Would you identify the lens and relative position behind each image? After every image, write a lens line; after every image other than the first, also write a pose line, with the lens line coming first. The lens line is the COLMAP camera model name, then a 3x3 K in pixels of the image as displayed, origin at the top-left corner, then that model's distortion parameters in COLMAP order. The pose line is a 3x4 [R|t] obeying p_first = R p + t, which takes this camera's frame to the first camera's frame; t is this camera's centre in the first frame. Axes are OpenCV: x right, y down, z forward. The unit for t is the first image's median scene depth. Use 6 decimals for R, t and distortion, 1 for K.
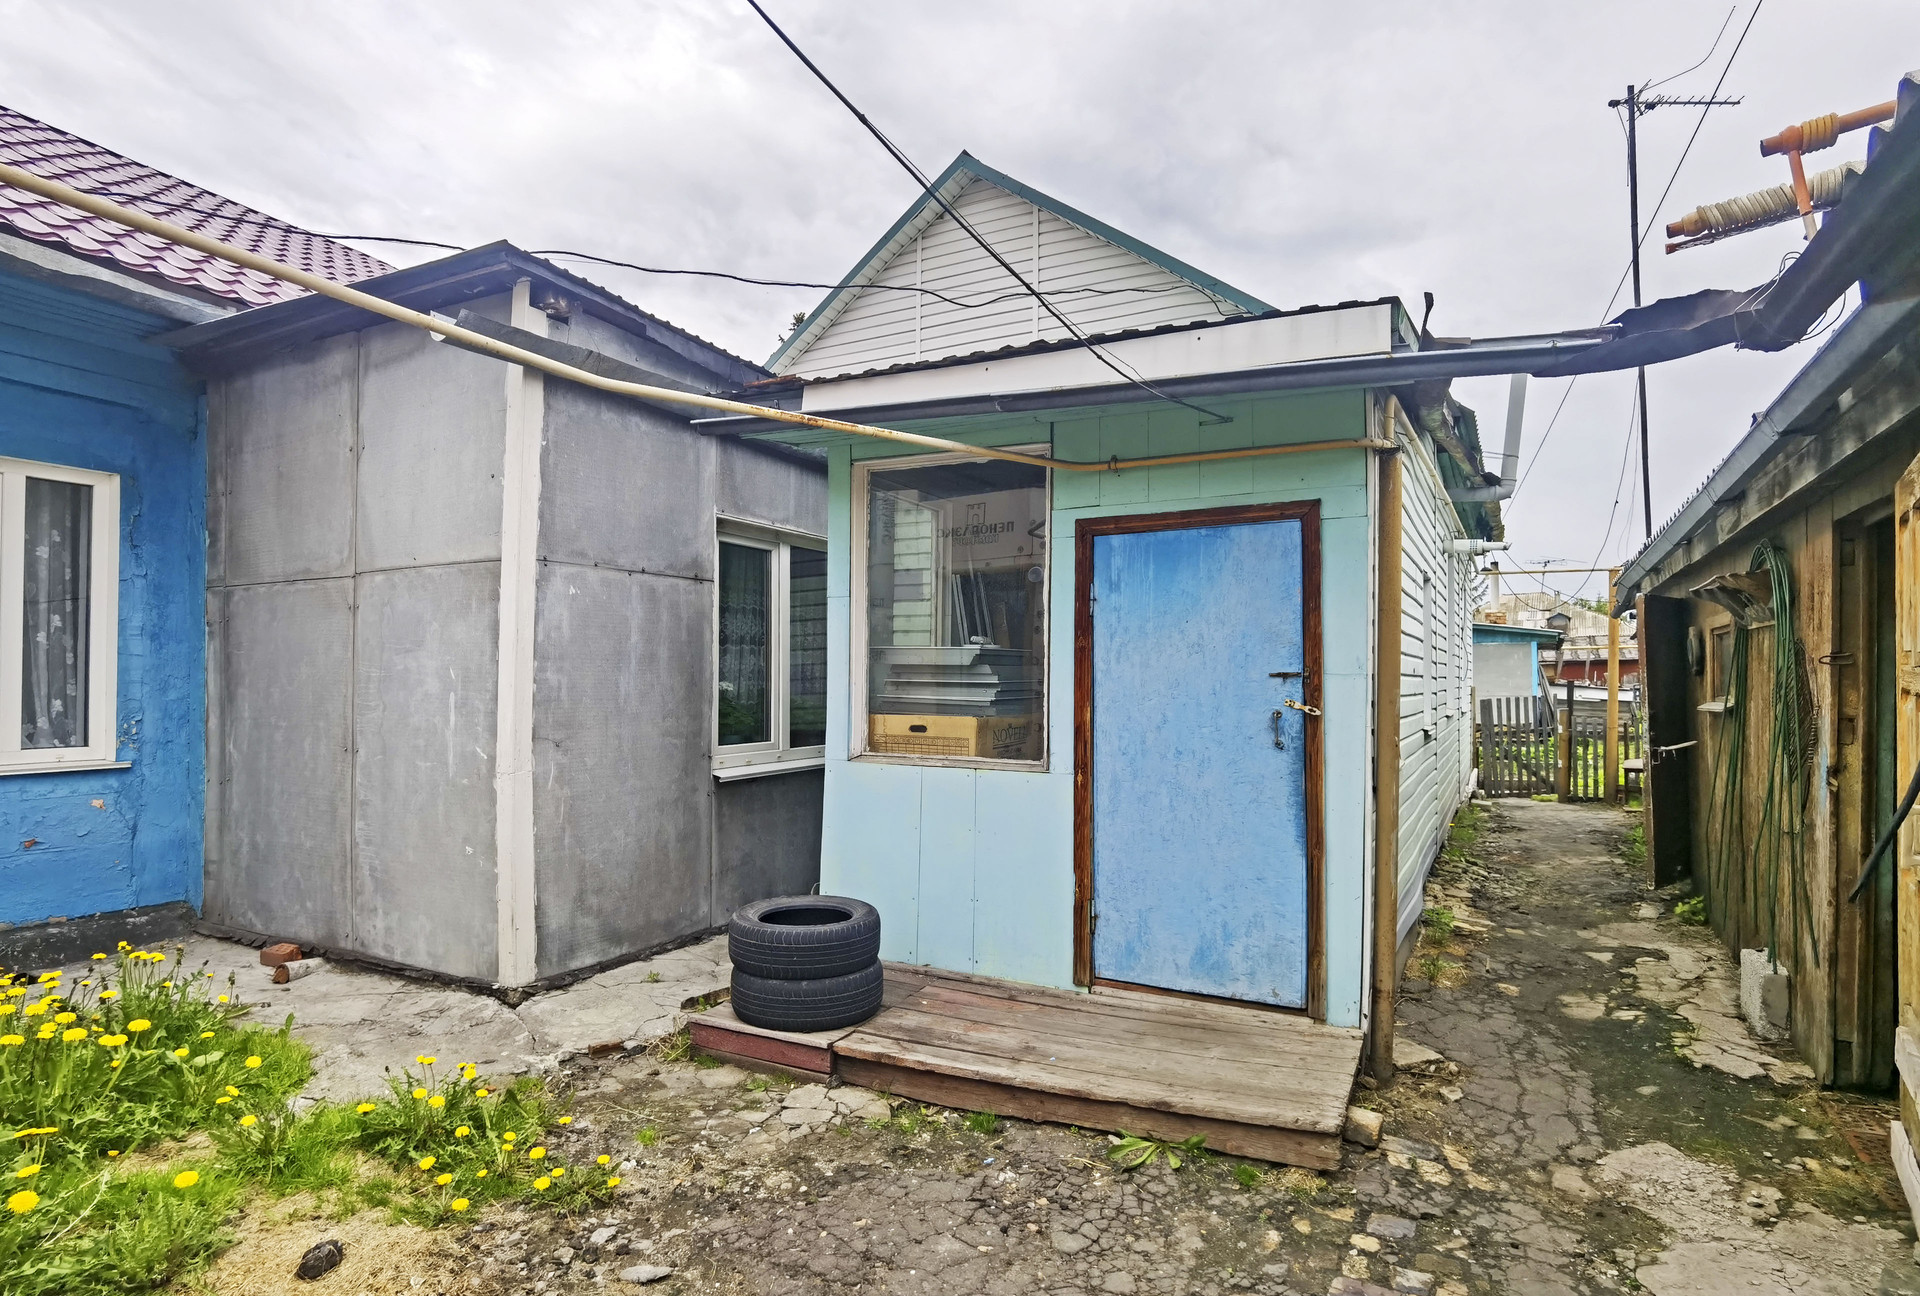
lens RADIAL K [[1056.6, 0, 955.6], [0, 1056.6, 676.4], [0, 0, 1]] dist [-0.084557, 0.068896]
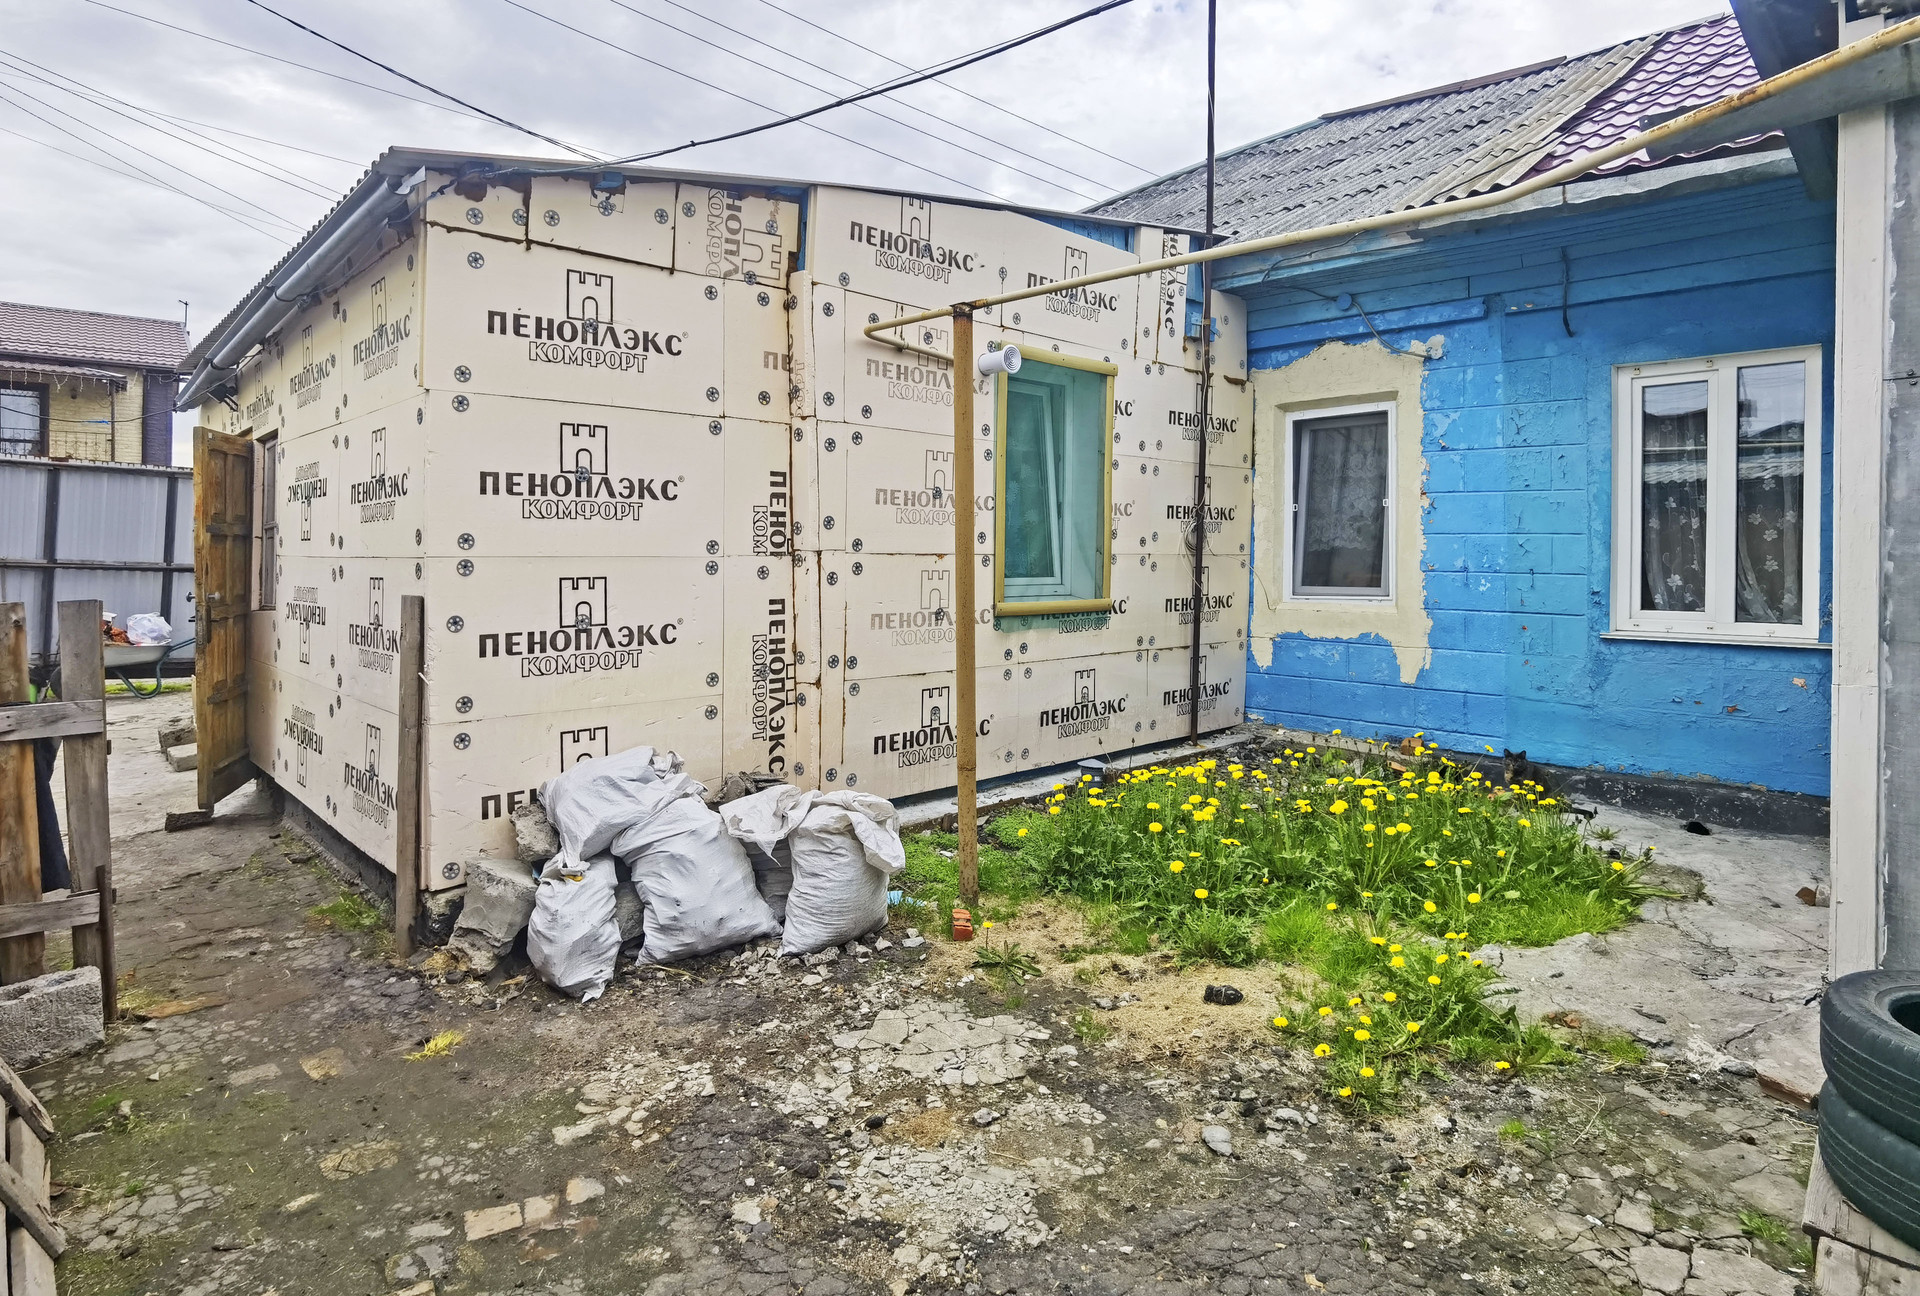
lens RADIAL K [[1056.6, 0, 955.6], [0, 1056.6, 676.4], [0, 0, 1]] dist [-0.084557, 0.068896]
pose [[-0.298145, 0.107949, -0.948397, 0.528688], [0.000663, 0.993608, 0.112886, 0.008185], [0.954520, 0.033027, -0.296310, 0.790561]]
